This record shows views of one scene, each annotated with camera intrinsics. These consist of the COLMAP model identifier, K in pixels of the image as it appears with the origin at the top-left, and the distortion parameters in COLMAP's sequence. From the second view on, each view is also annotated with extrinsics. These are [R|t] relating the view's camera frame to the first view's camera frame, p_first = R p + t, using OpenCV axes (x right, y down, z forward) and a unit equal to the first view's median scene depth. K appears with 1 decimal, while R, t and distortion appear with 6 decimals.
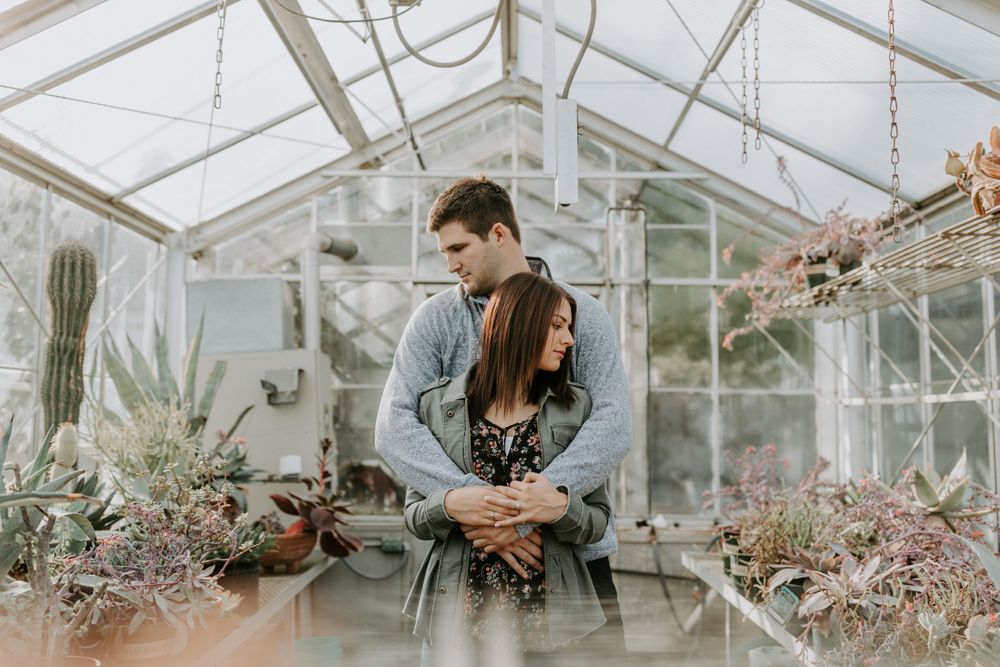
lens RADIAL K [[1001.3, 0, 497.2], [0, 1001.3, 332.0], [0, 0, 1]] dist [-0.010042, 0.000000]
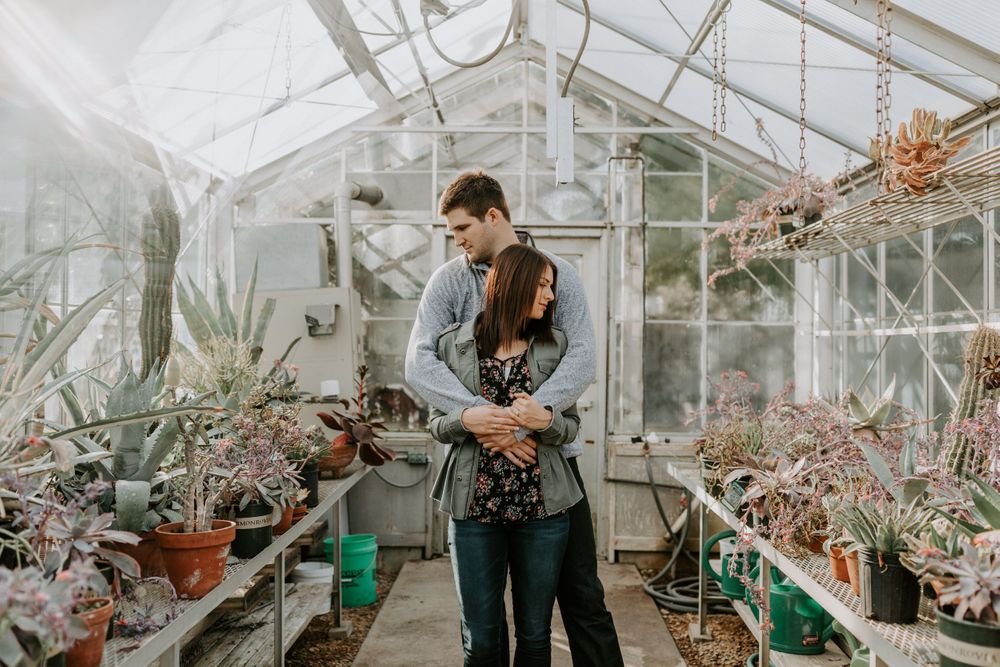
lens RADIAL K [[1001.3, 0, 501.4], [0, 1001.3, 335.5], [0, 0, 1]] dist [-0.010042, 0.000000]
pose [[0.999978, 0.000066, -0.006707, -0.001091], [0.000464, 0.996883, 0.078893, -0.017977], [0.006692, -0.078895, 0.996860, -0.140192]]
